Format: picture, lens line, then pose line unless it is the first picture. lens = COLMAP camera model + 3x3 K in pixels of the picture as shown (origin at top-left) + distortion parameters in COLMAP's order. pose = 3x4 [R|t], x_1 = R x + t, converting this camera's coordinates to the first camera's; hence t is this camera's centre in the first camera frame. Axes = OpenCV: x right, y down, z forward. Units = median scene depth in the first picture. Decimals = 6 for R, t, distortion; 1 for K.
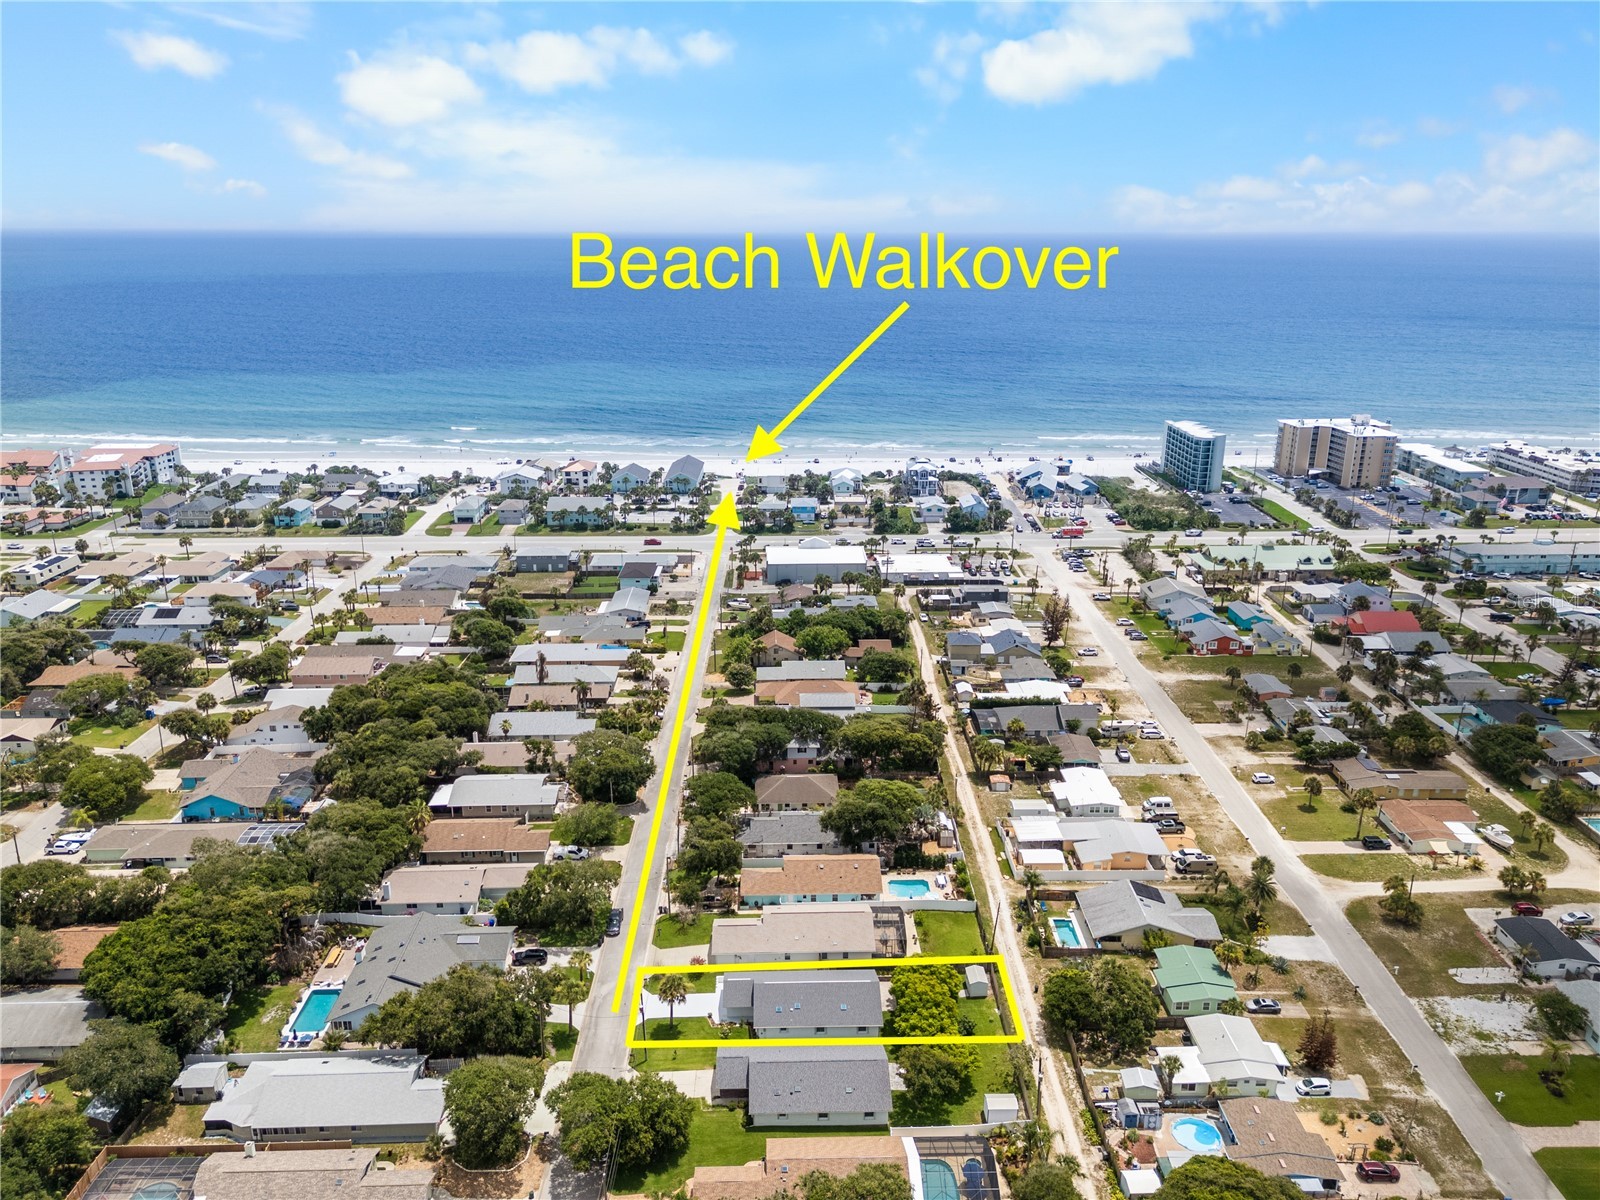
lens RADIAL K [[1175.5, 0, 800.0], [0, 1175.5, 600.0], [0, 0, 1]] dist [0.090979, -0.109976]
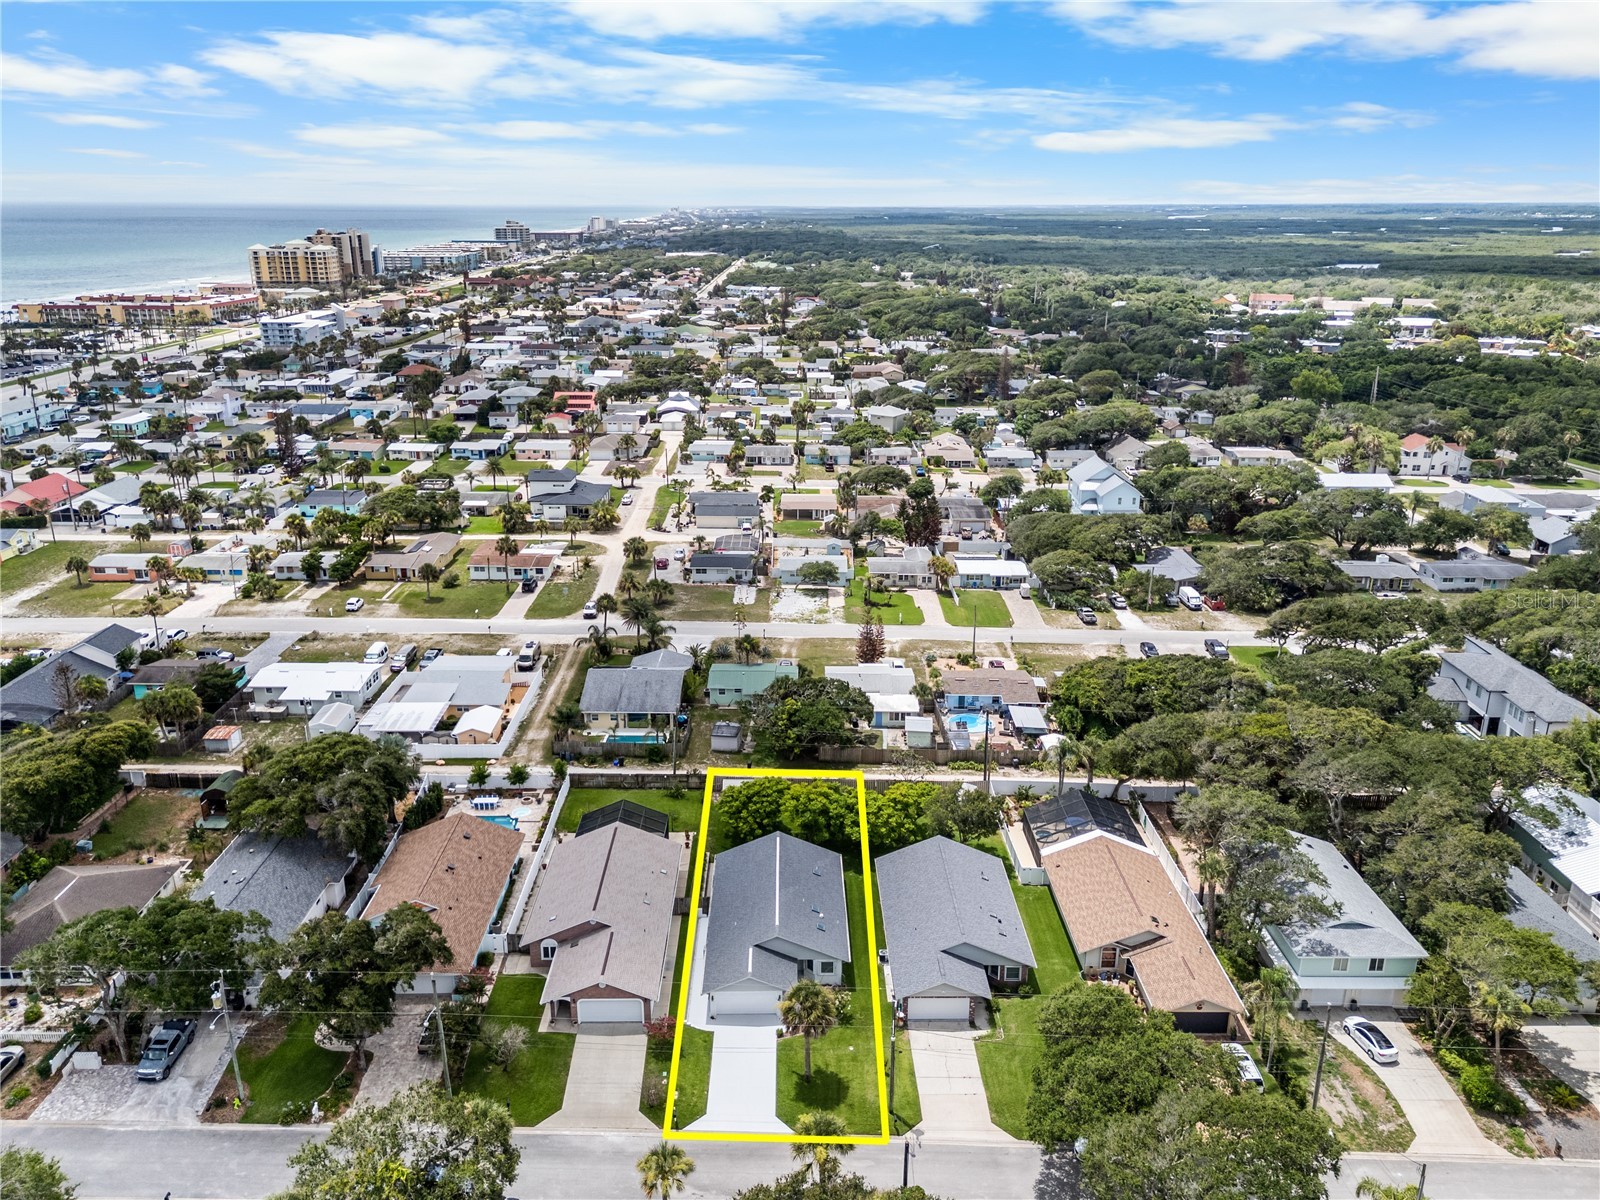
lens RADIAL K [[1199.3, 0, 800.0], [0, 1199.3, 600.0], [0, 0, 1]] dist [0.093886, -0.119158]
pose [[0.021610, -0.316550, 0.948329, -0.332545], [0.301230, 0.906533, 0.295735, -0.006531], [-0.953307, 0.279274, 0.114945, 0.507753]]
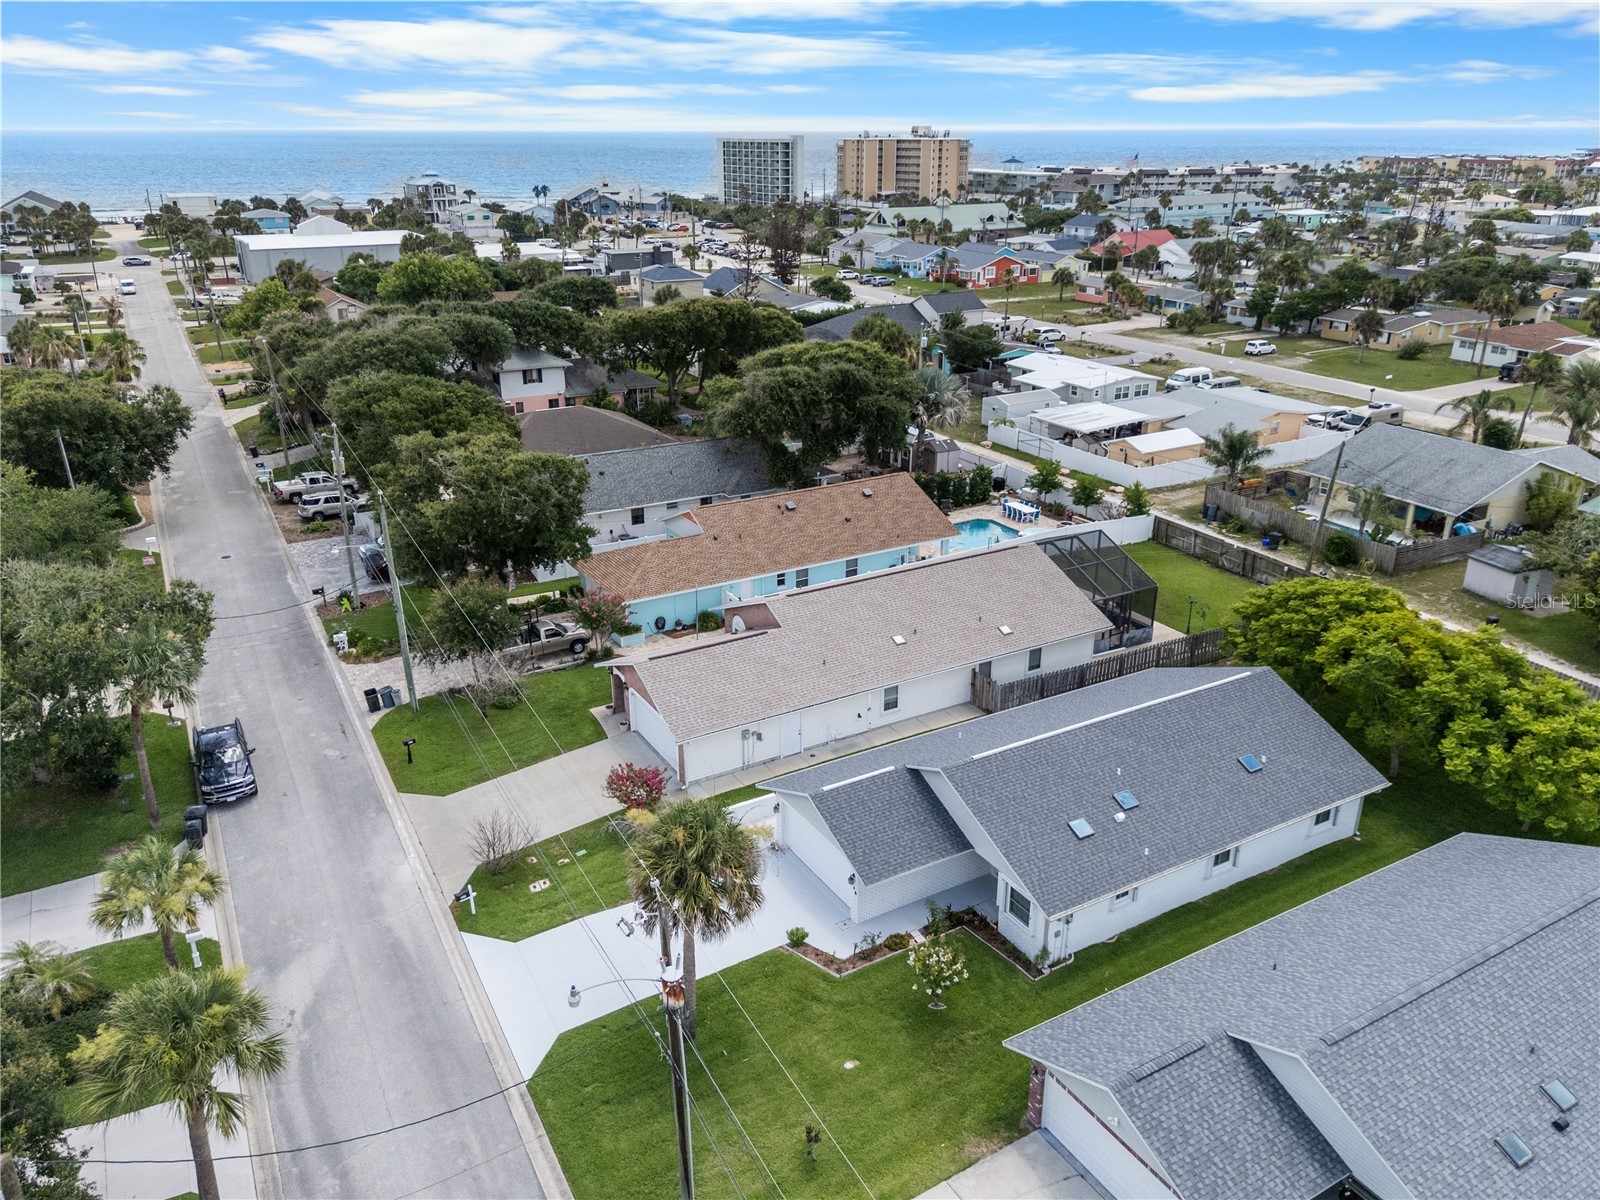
lens RADIAL K [[1184.8, 0, 800.0], [0, 1184.8, 600.0], [0, 0, 1]] dist [0.056028, -0.049409]
pose [[0.879512, -0.178894, 0.440972, -0.102236], [0.146713, 0.983446, 0.106347, 0.148169], [-0.452697, -0.028837, 0.891198, 0.456269]]
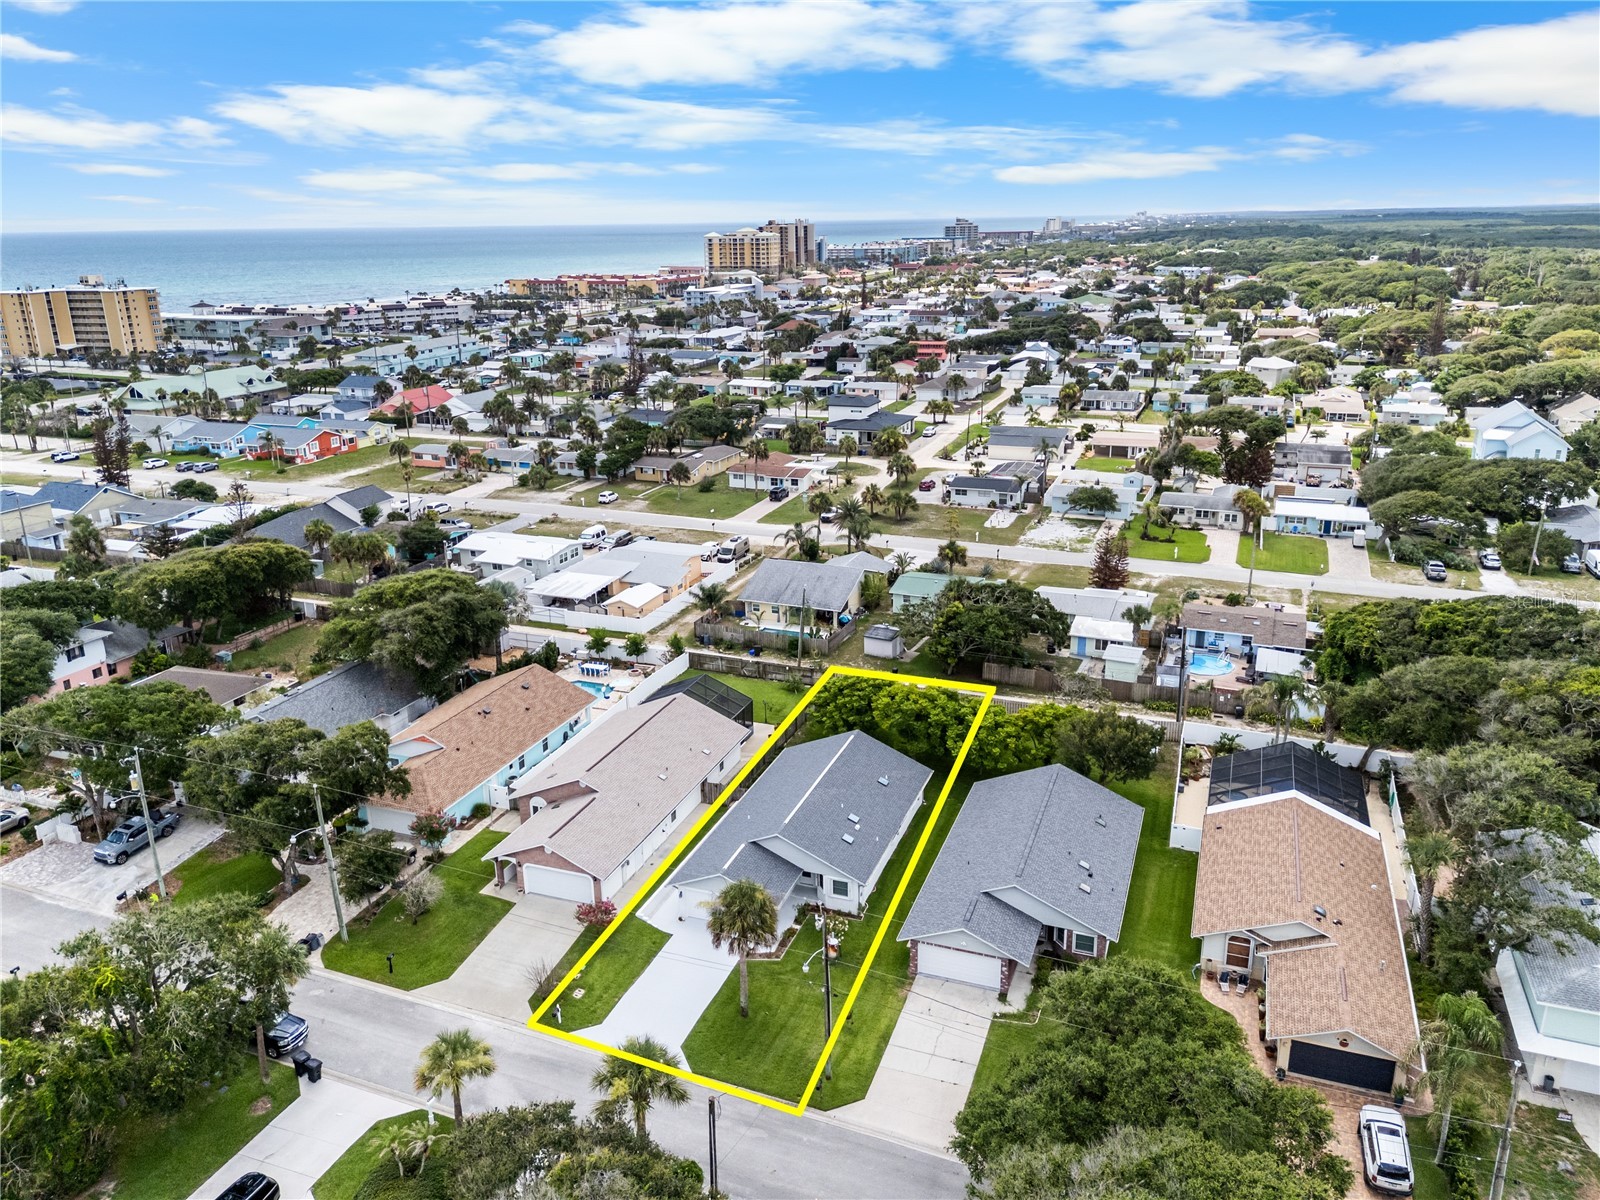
lens RADIAL K [[1175.5, 0, 800.0], [0, 1175.5, 600.0], [0, 0, 1]] dist [0.090979, -0.109976]
pose [[0.381388, -0.293427, 0.876609, -0.246113], [0.296365, 0.937042, 0.184715, 0.088026], [-0.875620, 0.189348, 0.444338, 0.446136]]
